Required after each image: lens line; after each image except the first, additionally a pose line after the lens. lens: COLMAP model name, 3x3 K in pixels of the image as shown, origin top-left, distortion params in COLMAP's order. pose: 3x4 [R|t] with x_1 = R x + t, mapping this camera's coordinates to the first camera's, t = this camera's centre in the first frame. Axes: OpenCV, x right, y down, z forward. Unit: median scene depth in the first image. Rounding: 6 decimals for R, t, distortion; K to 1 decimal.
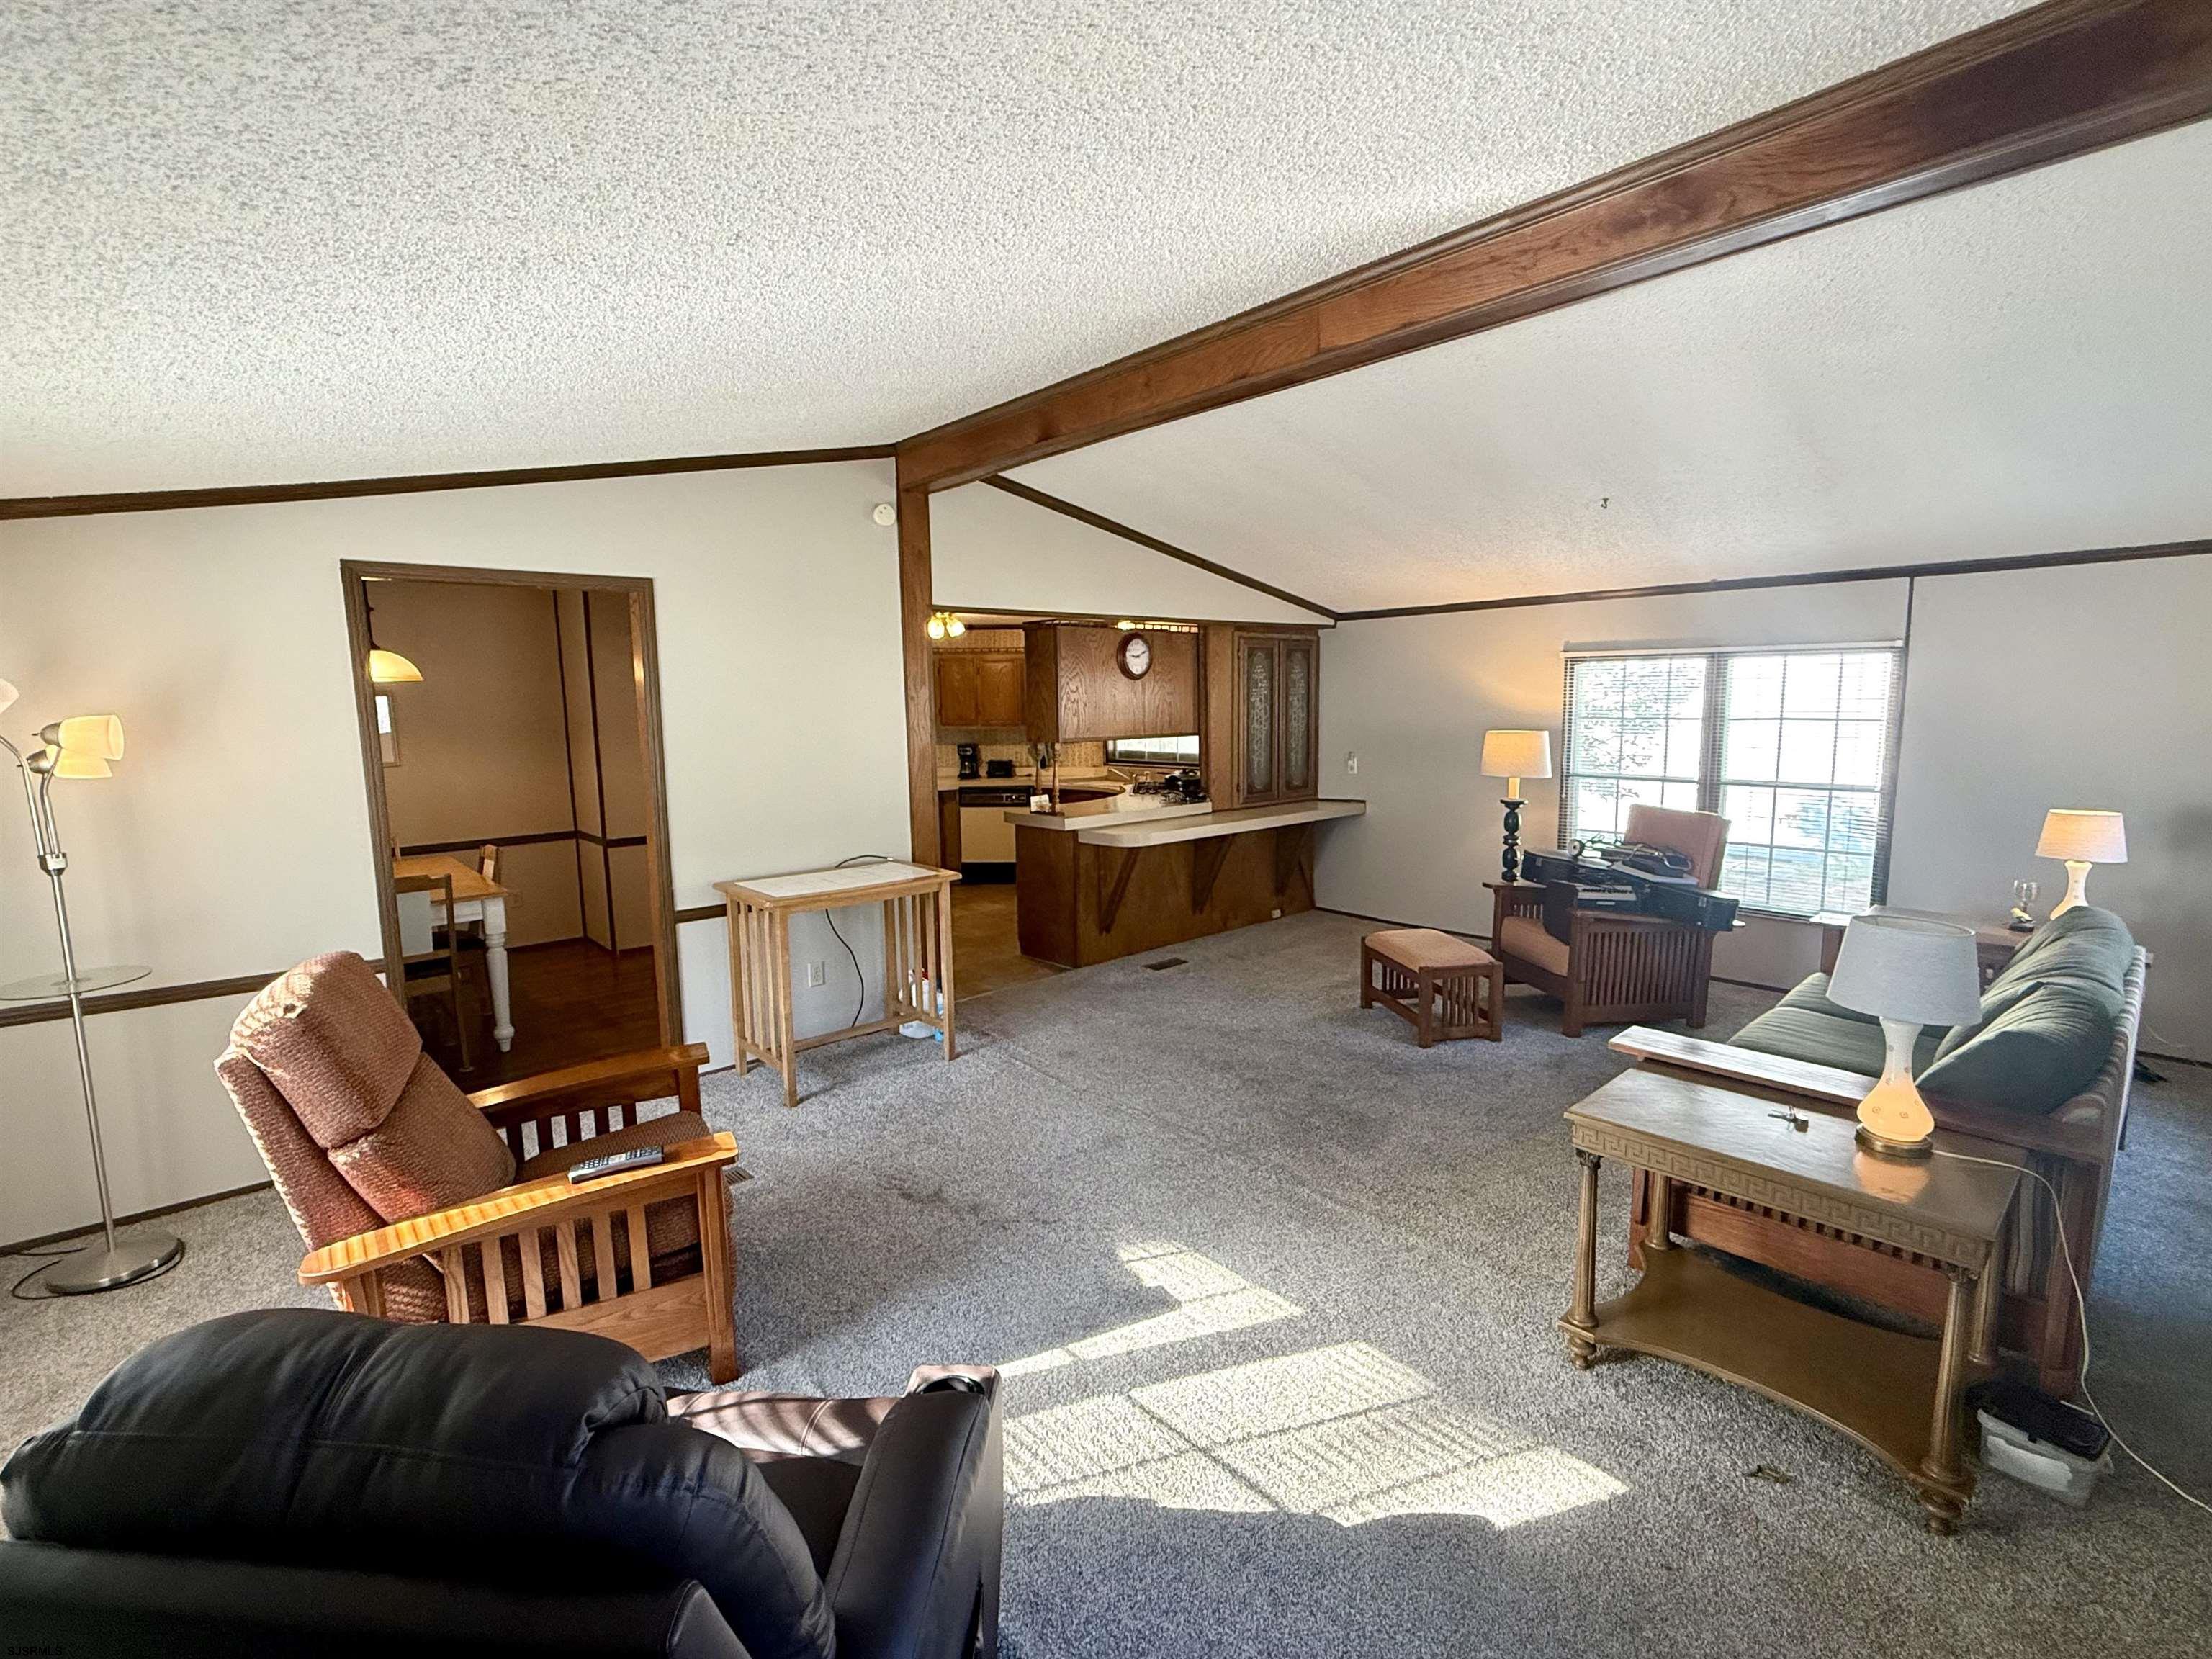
lens RADIAL K [[1021.7, 0, 1101.8], [0, 1021.7, 835.8], [0, 0, 1]] dist [-0.000635, -0.000230]
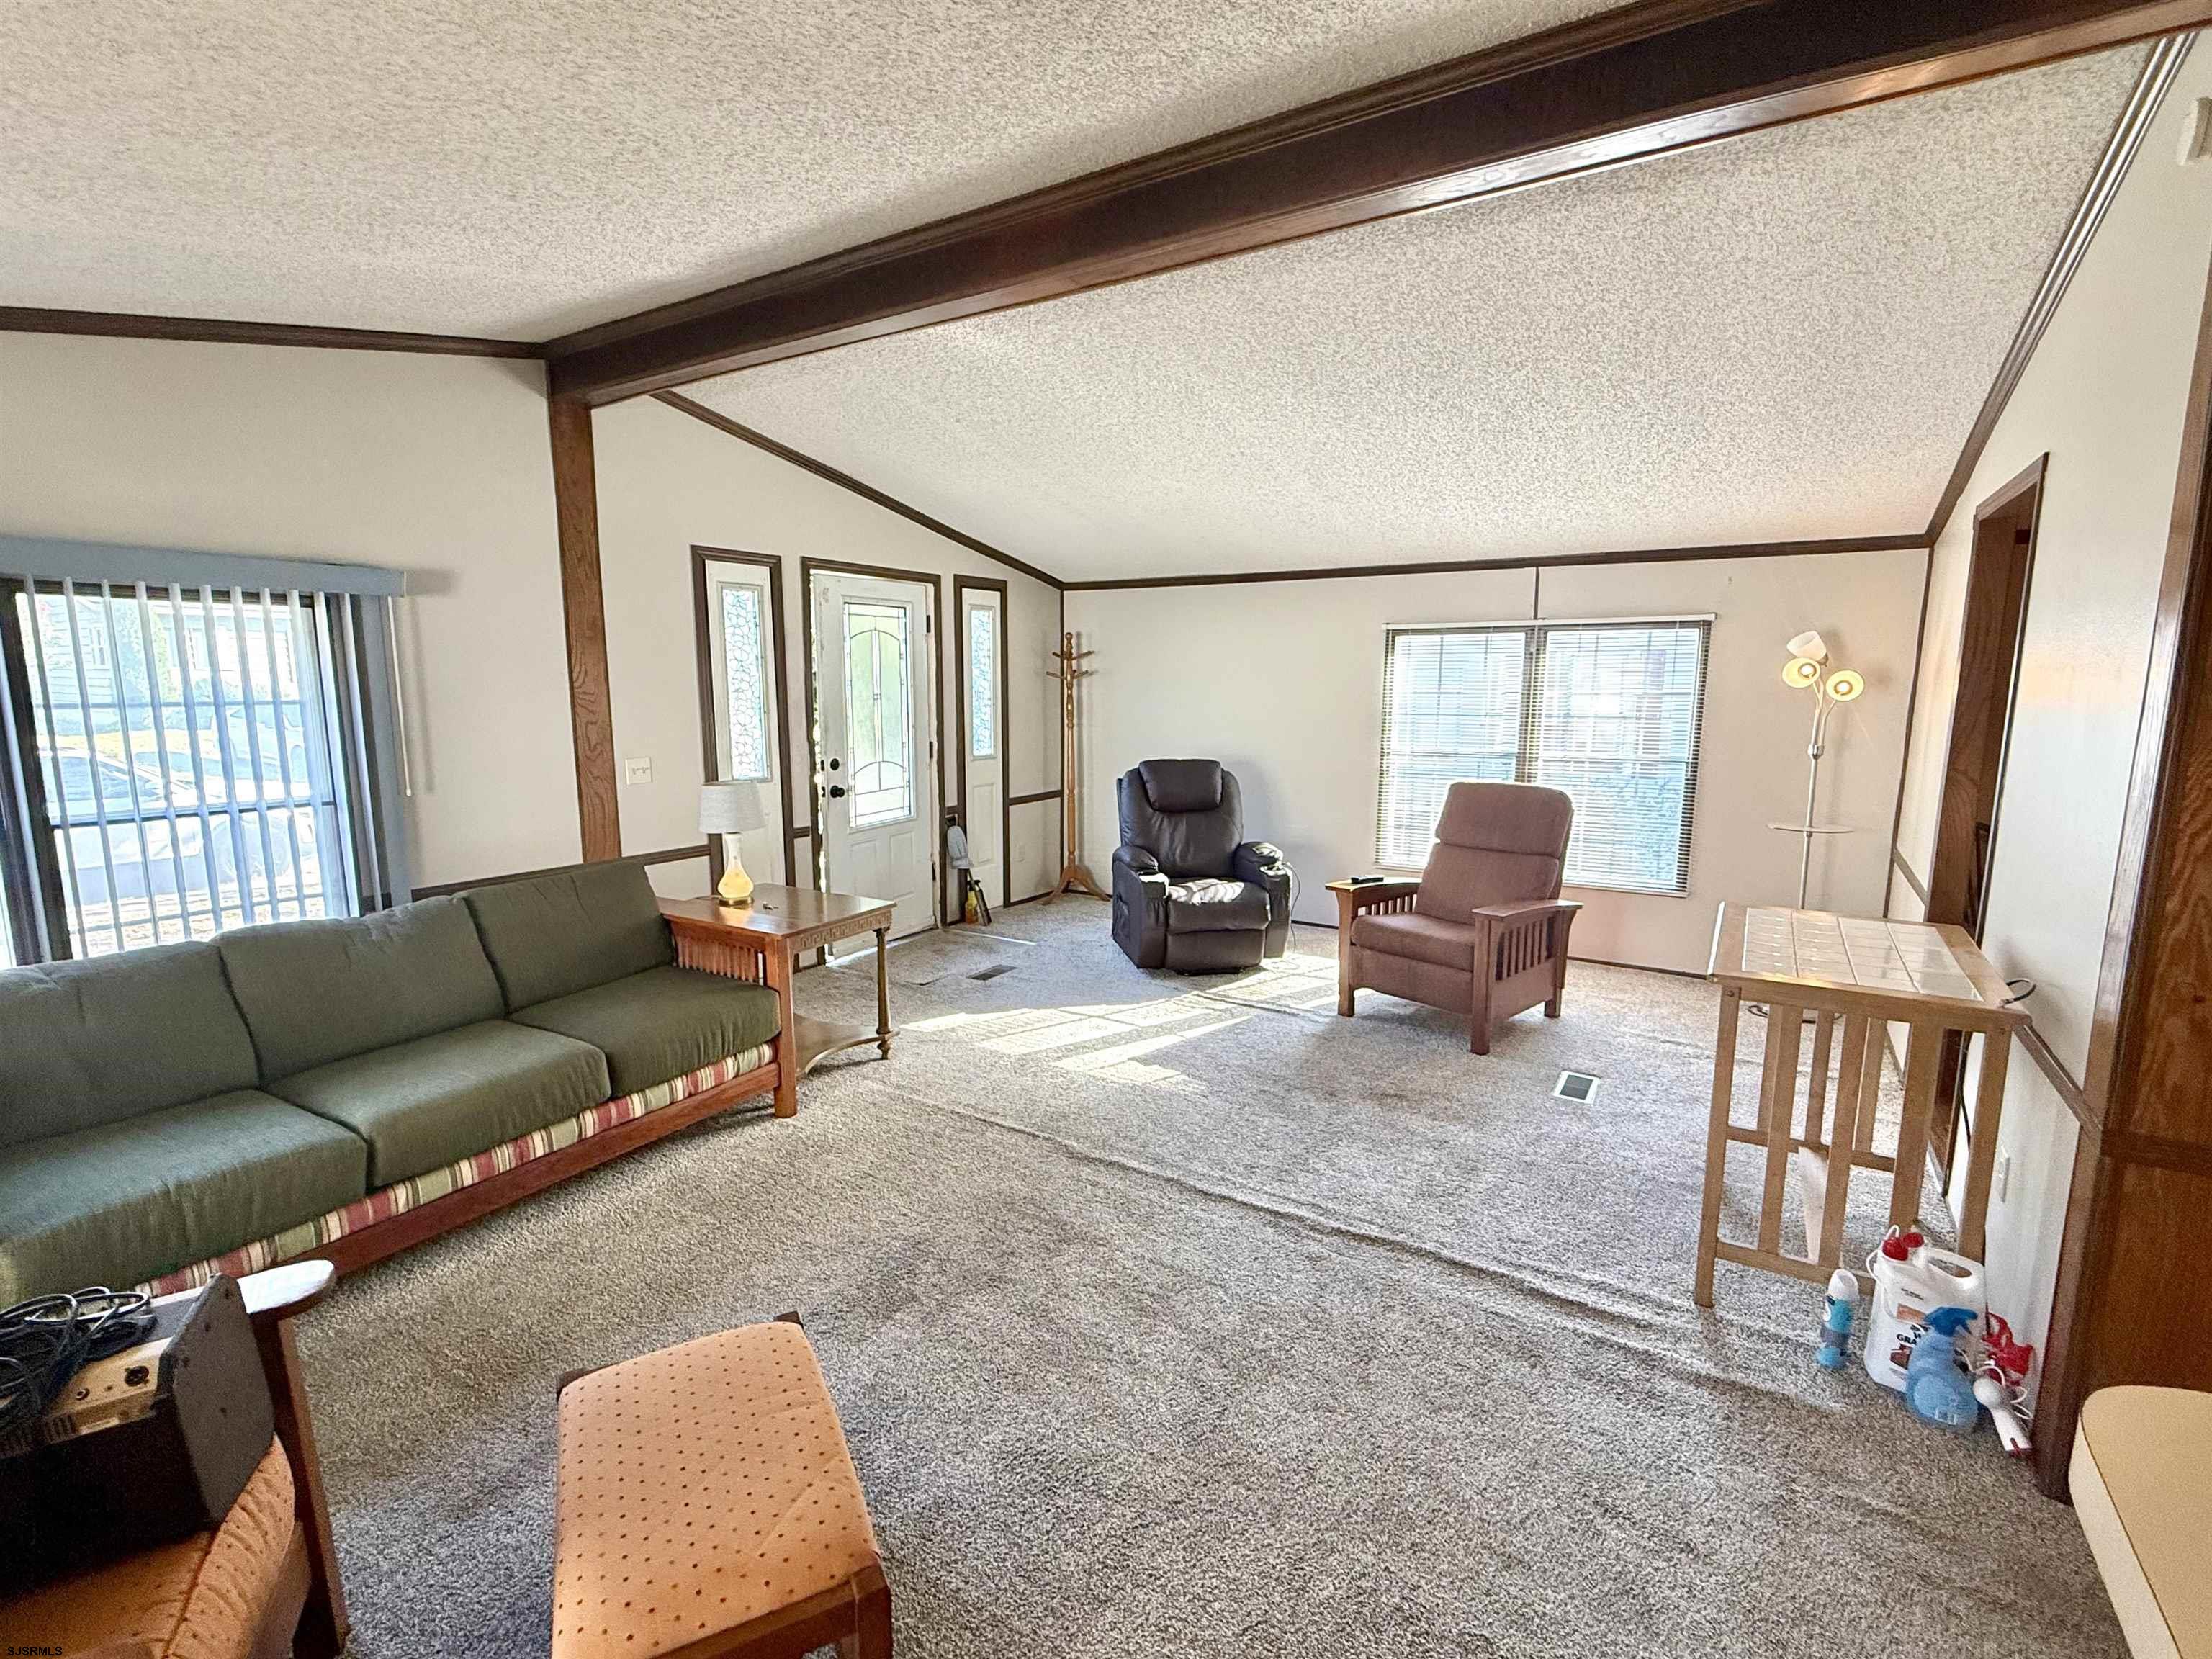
lens RADIAL K [[1021.7, 0, 1109.3], [0, 1021.7, 829.7], [0, 0, 1]] dist [-0.000635, -0.000230]
pose [[-0.961627, 0.056630, -0.268451, 0.217785], [-0.024314, 0.957026, 0.288980, -0.133006], [0.273279, 0.284419, -0.918926, 1.011480]]
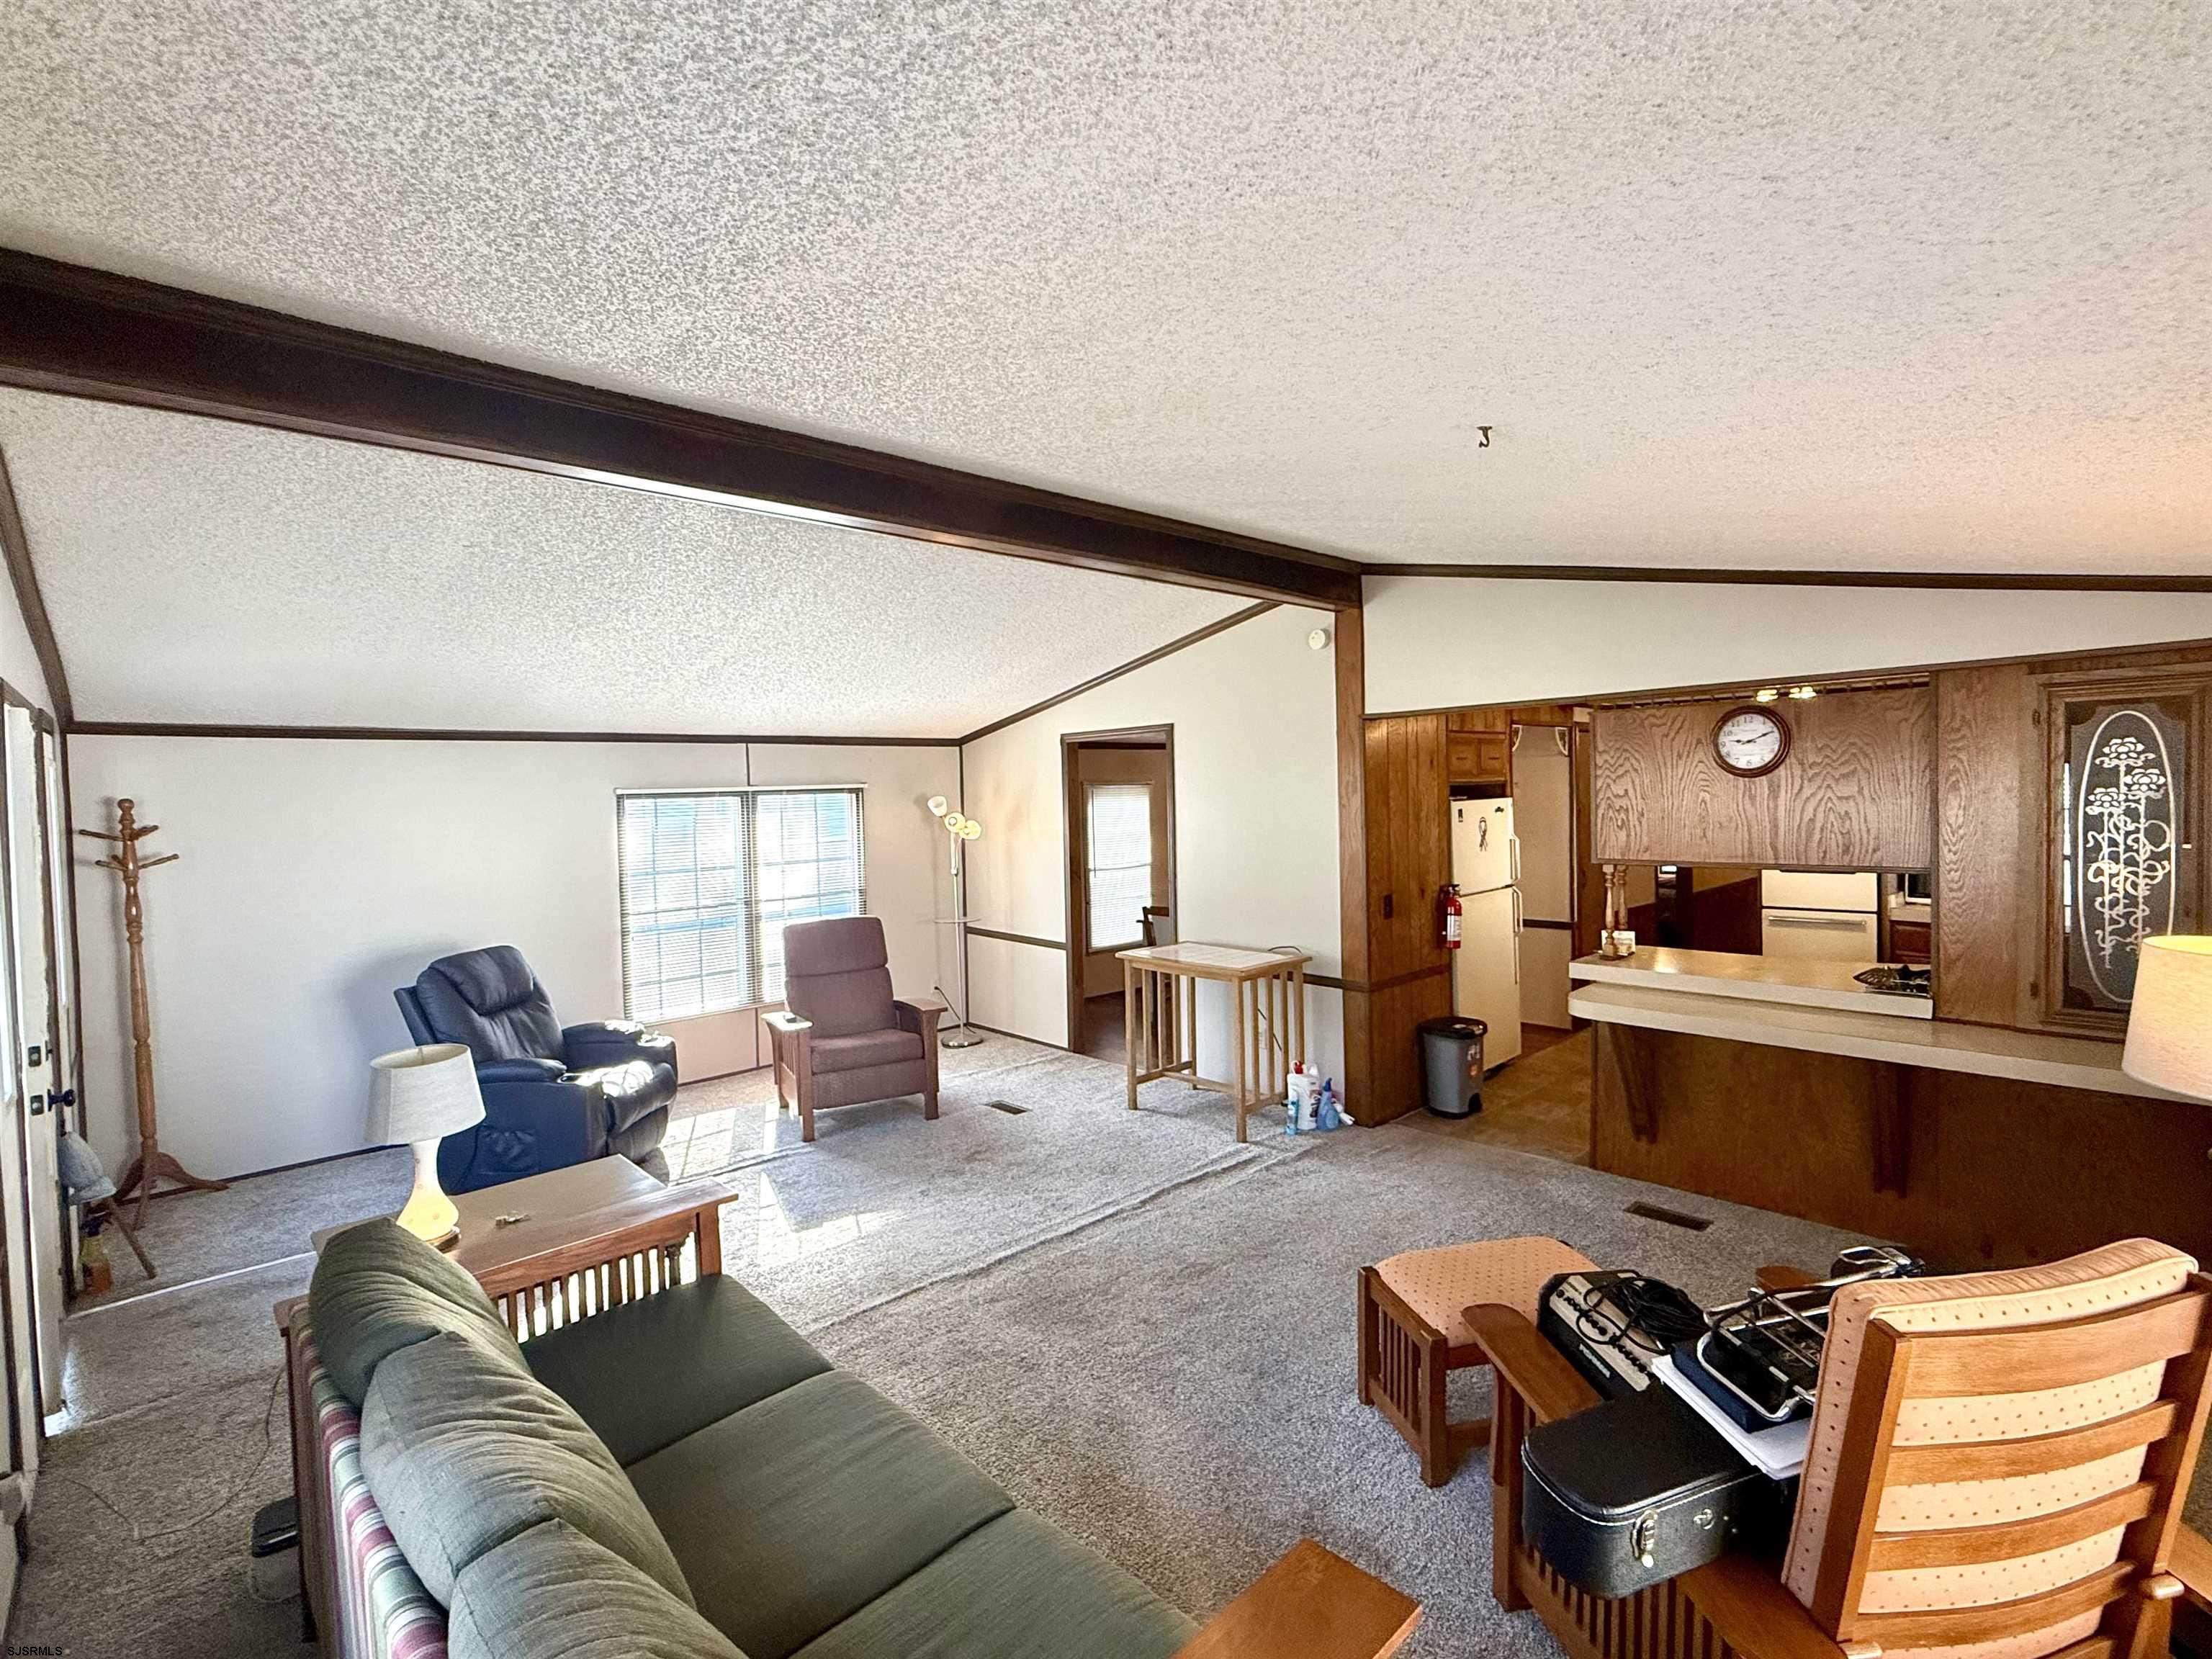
lens RADIAL K [[1021.7, 0, 1101.8], [0, 1021.7, 833.7], [0, 0, 1]] dist [-0.000635, -0.000230]
pose [[0.015584, 0.051705, -0.998541, 0.679870], [-0.112384, 0.992424, 0.049634, -0.104996], [0.993543, 0.111446, 0.021277, 0.594807]]
